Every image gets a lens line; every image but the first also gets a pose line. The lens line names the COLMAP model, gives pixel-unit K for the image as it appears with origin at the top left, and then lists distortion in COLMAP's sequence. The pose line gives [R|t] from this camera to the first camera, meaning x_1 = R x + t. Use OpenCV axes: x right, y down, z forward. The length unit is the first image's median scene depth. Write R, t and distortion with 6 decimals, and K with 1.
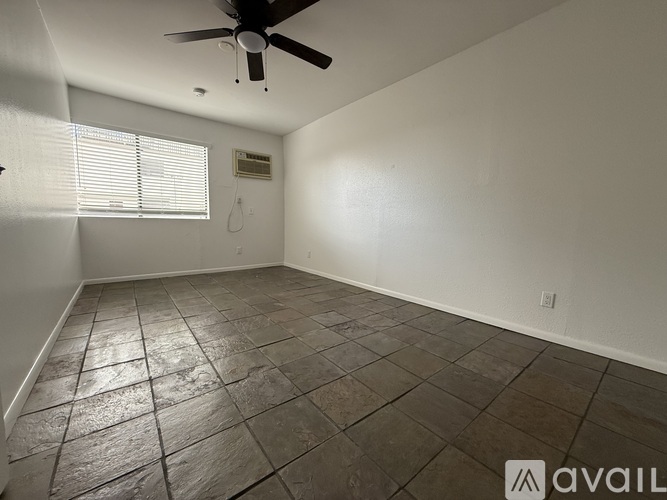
lens RADIAL K [[266.6, 0, 332.2], [0, 266.6, 250.3], [0, 0, 1]] dist [-0.001161, -0.000174]
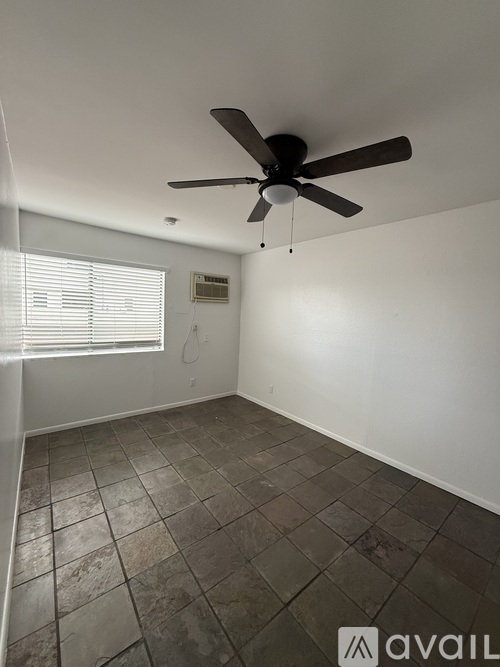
lens RADIAL K [[266.6, 0, 252.1], [0, 266.6, 333.0], [0, 0, 1]] dist [-0.001161, -0.000174]
pose [[0.999717, 0.023297, 0.004736, -0.166727], [-0.023165, 0.999389, -0.026156, -0.156272], [-0.005343, 0.026039, 0.999647, 0.101570]]
